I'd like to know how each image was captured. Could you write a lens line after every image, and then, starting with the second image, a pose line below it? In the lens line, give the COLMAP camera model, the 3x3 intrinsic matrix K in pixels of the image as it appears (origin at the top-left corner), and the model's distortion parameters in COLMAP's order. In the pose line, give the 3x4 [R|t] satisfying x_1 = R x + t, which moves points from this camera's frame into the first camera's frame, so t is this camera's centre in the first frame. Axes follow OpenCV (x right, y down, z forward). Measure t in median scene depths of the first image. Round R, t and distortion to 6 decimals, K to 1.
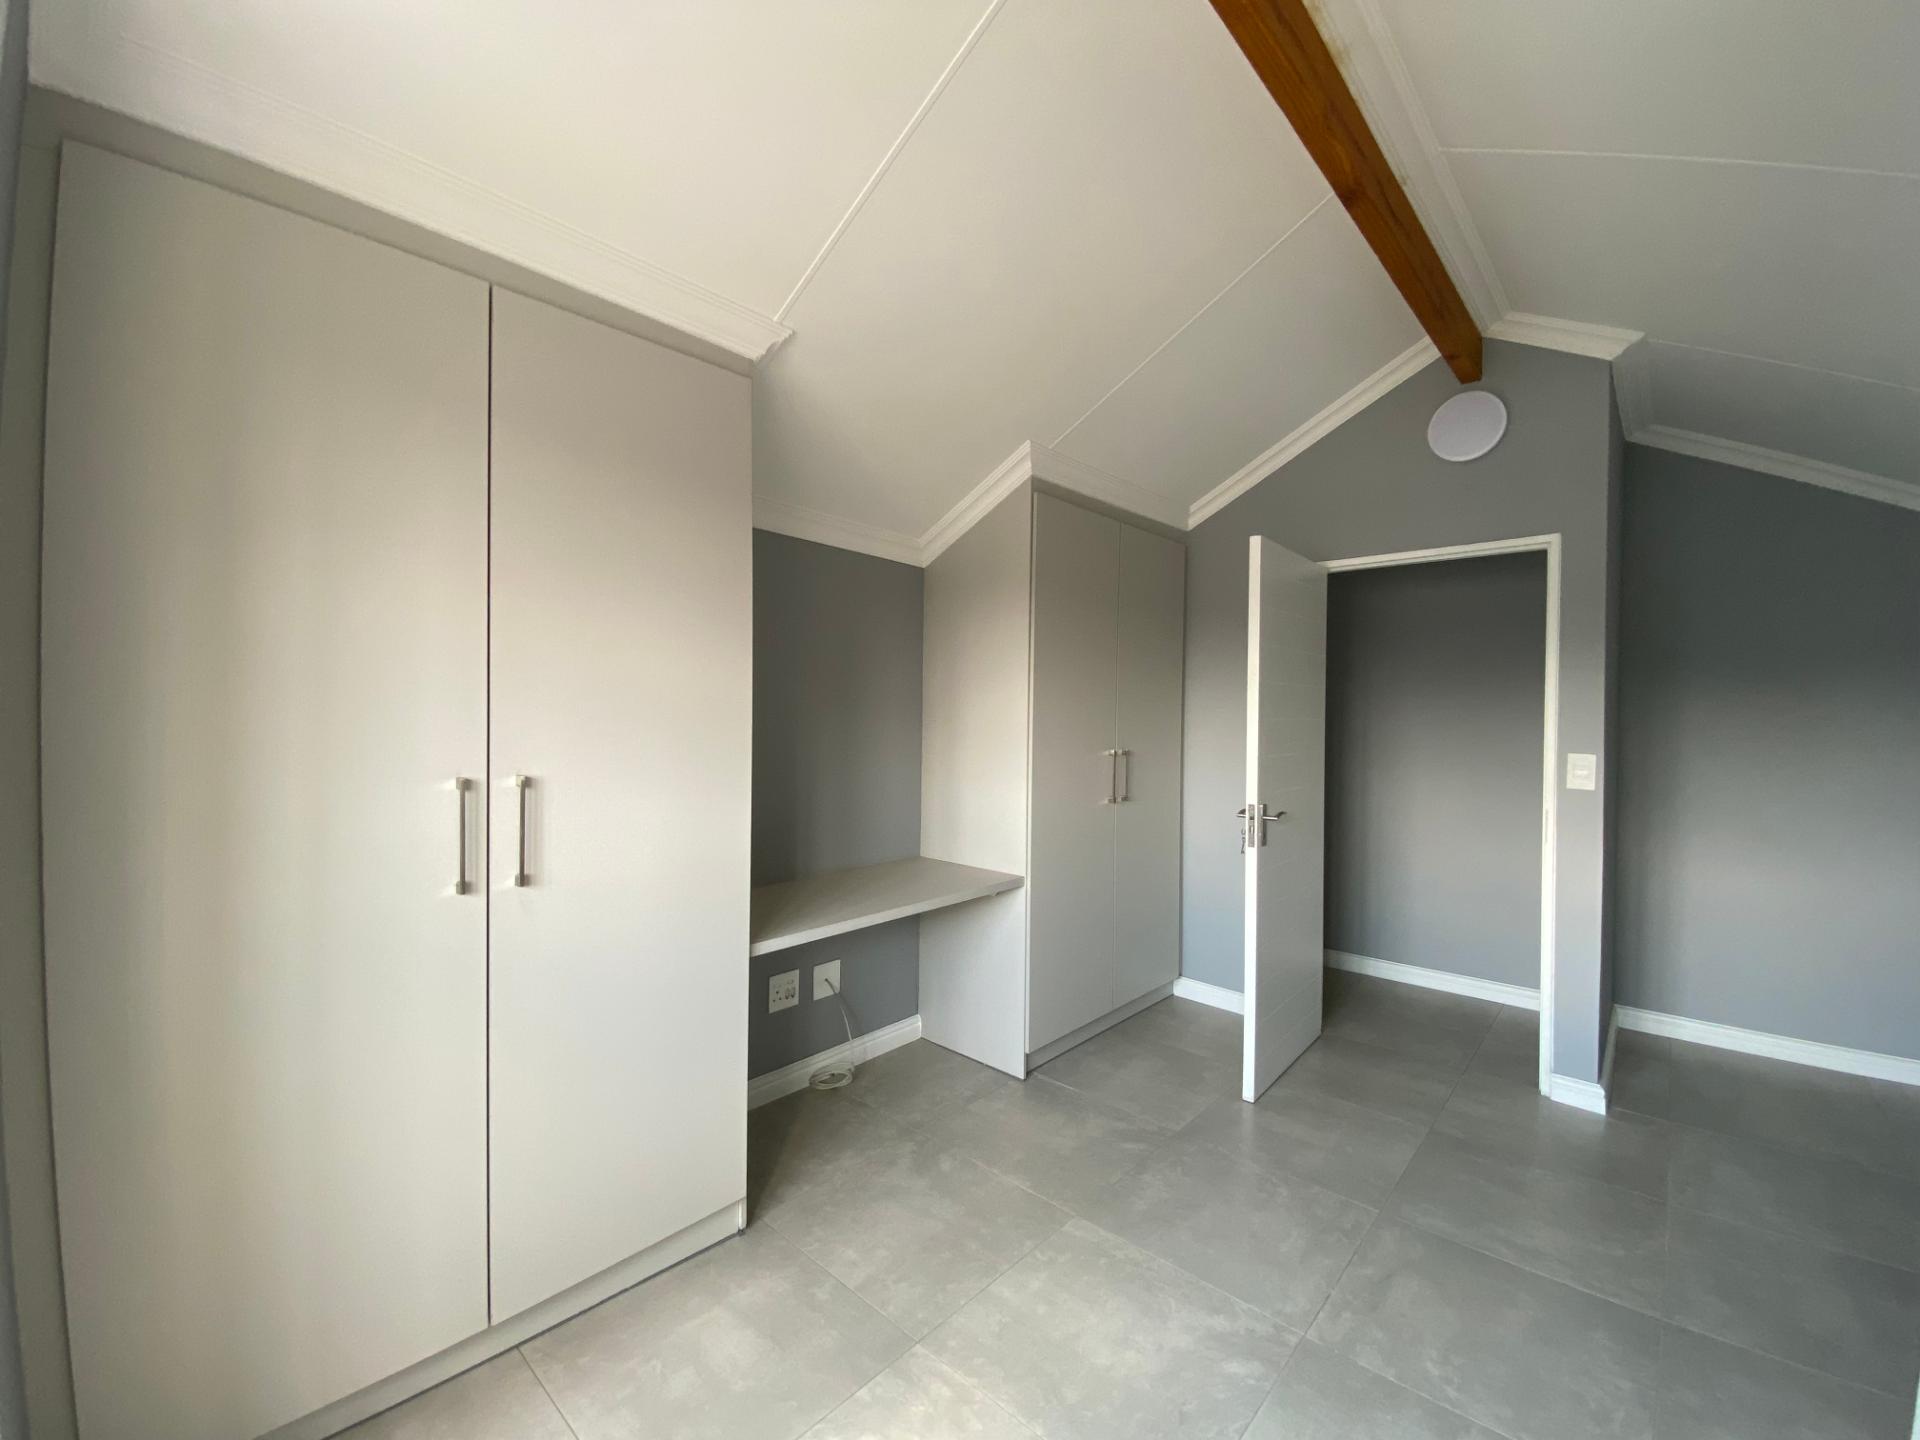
lens RADIAL K [[786.6, 0, 952.9], [0, 786.6, 716.3], [0, 0, 1]] dist [0.009070, -0.017440]
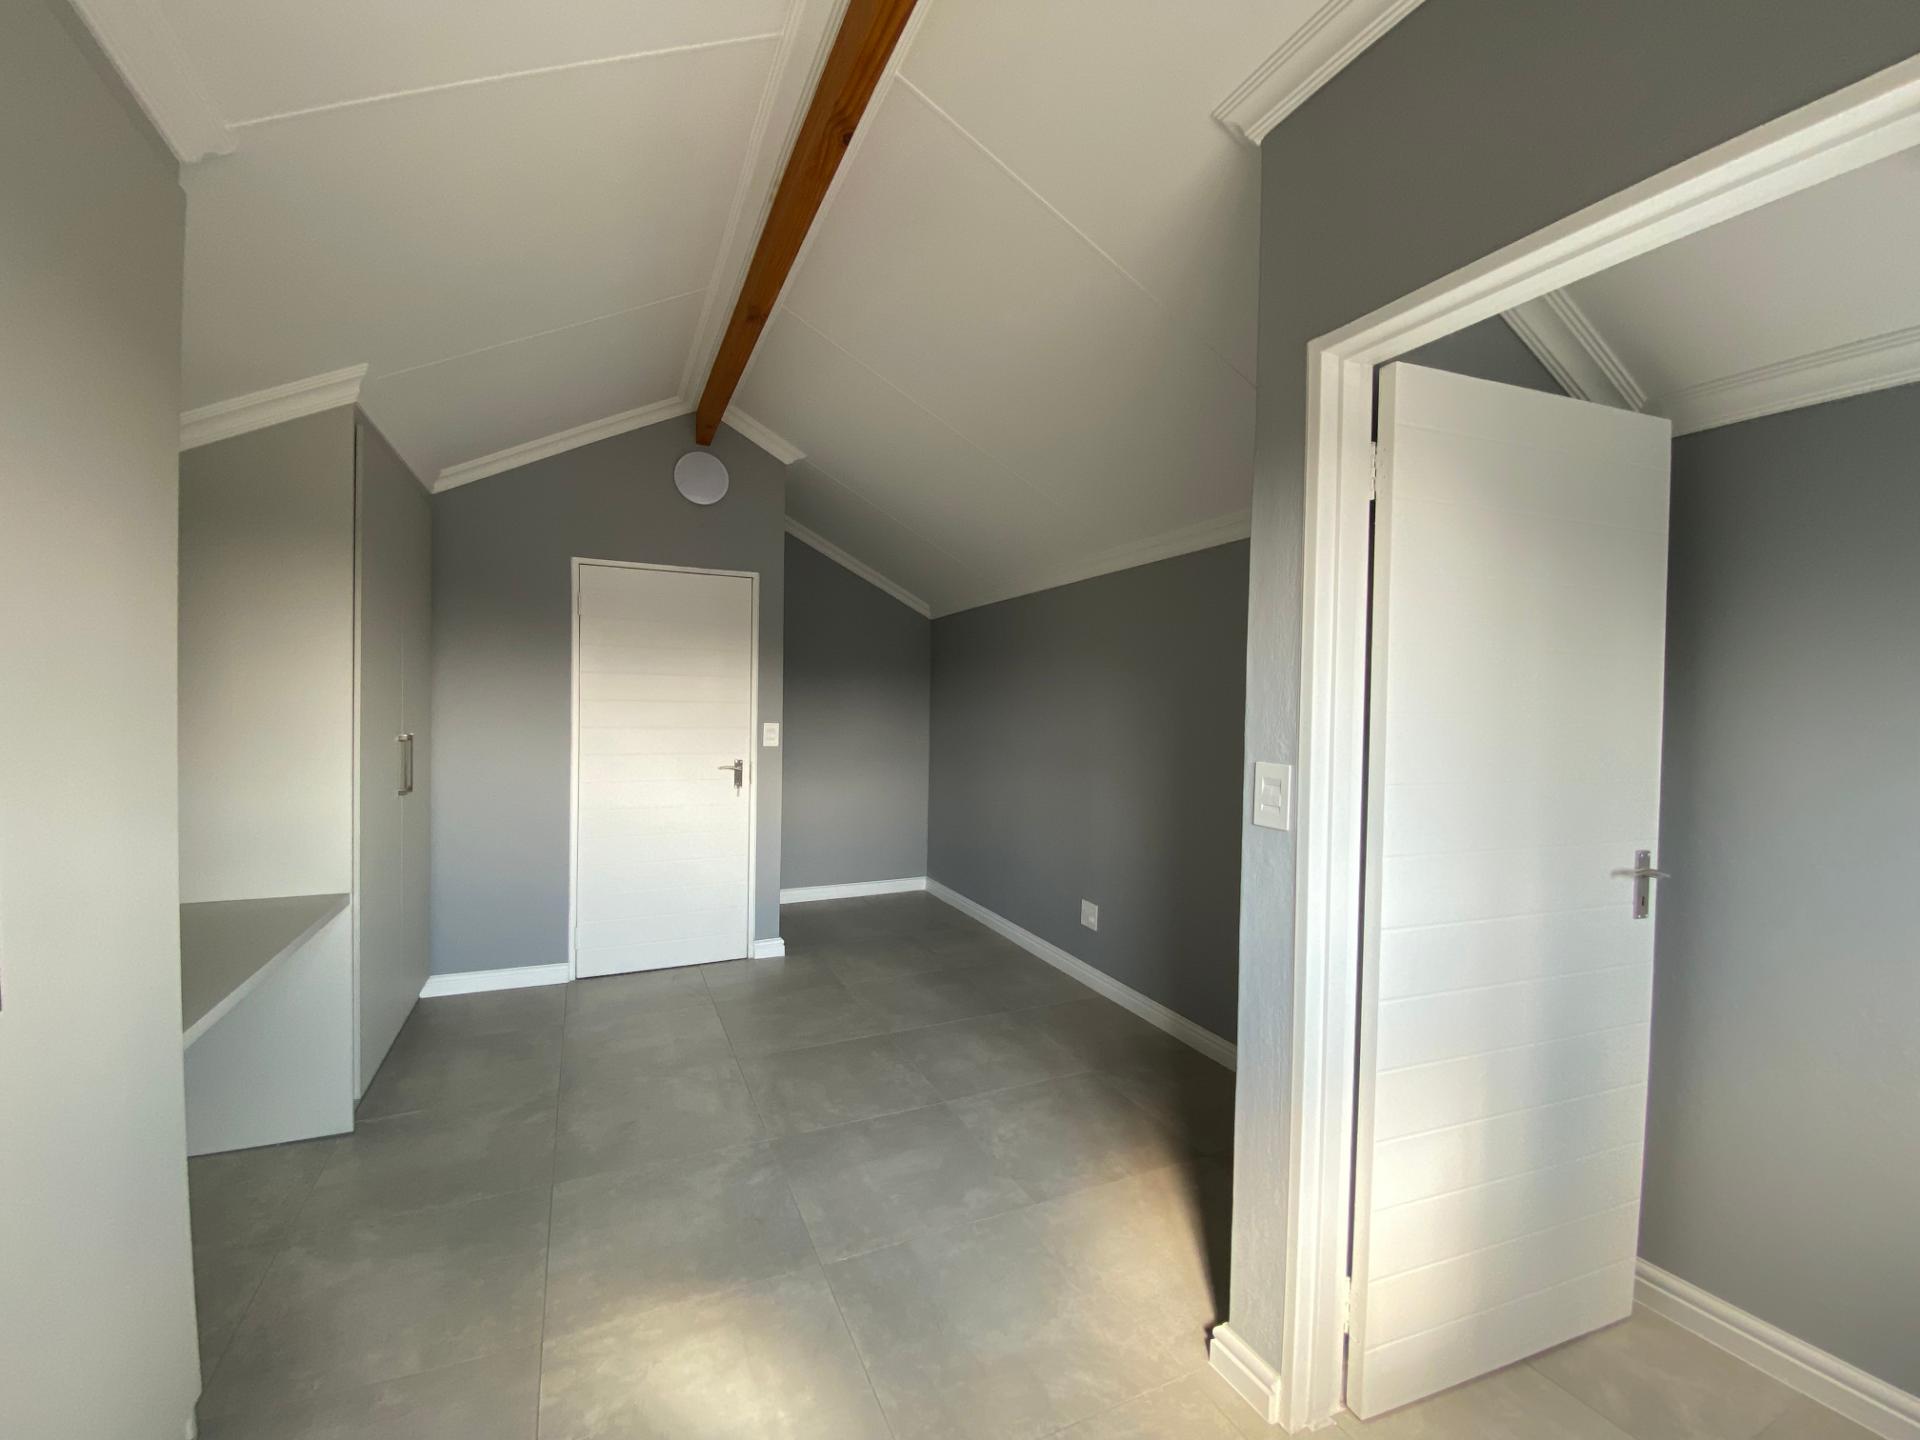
lens RADIAL K [[786.6, 0, 952.9], [0, 786.6, 716.3], [0, 0, 1]] dist [0.009070, -0.017440]
pose [[0.380904, -0.023943, 0.924304, -0.448686], [-0.007246, 0.999557, 0.028879, -0.010519], [-0.924586, -0.017698, 0.380562, 0.102950]]
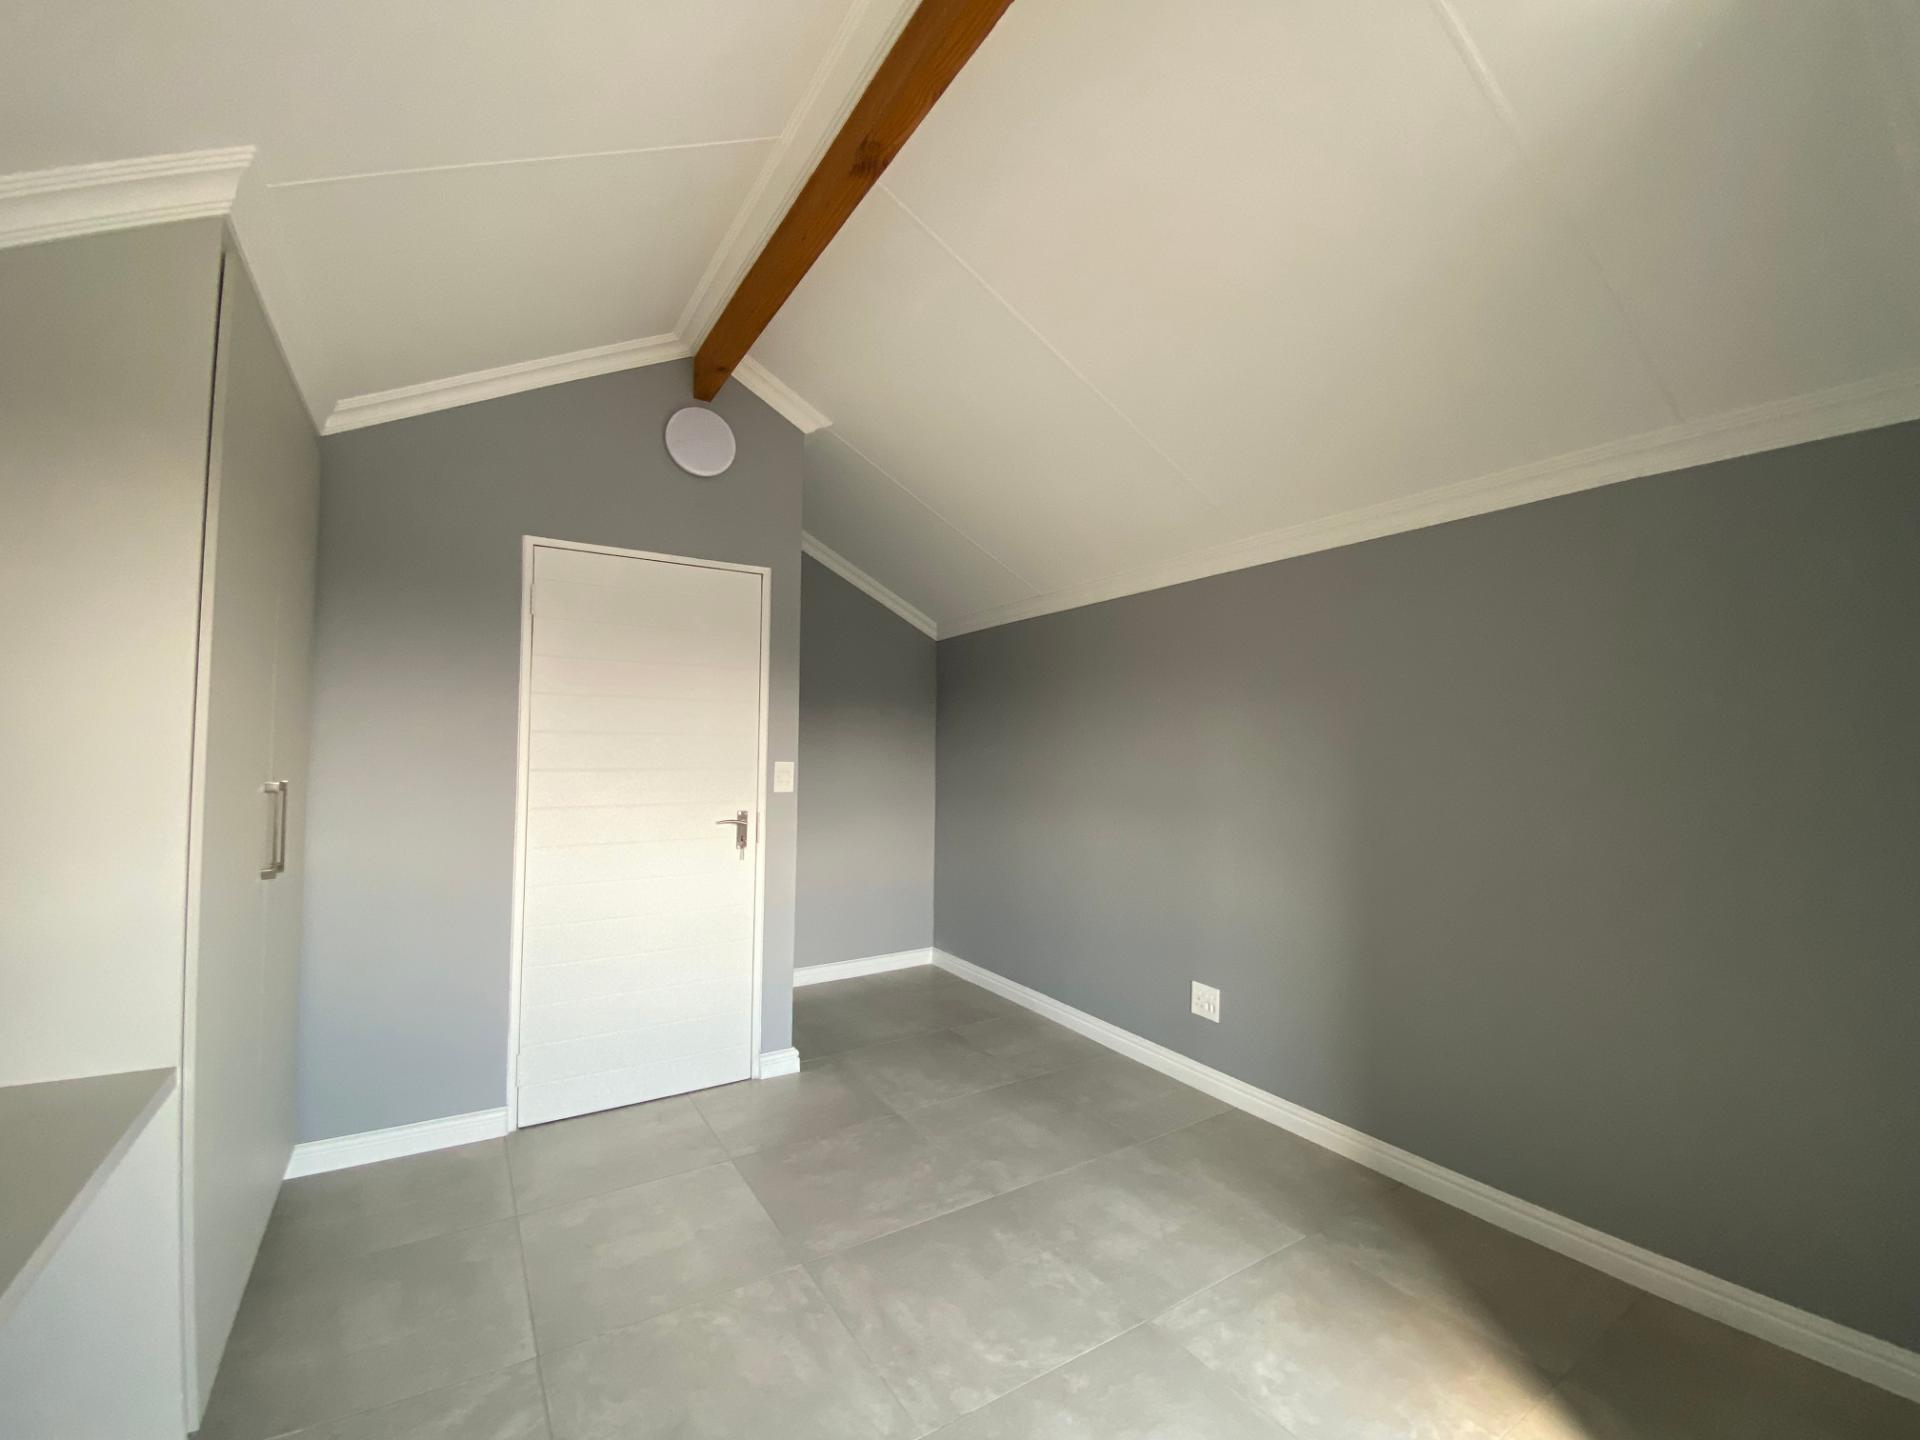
lens RADIAL K [[787.6, 0, 949.5], [0, 787.6, 715.9], [0, 0, 1]] dist [-0.001091, -0.009216]
pose [[0.250723, 0.027137, 0.967678, -0.251333], [-0.005345, 0.999631, -0.026649, 0.009465], [-0.968044, 0.001509, 0.250776, 0.469380]]
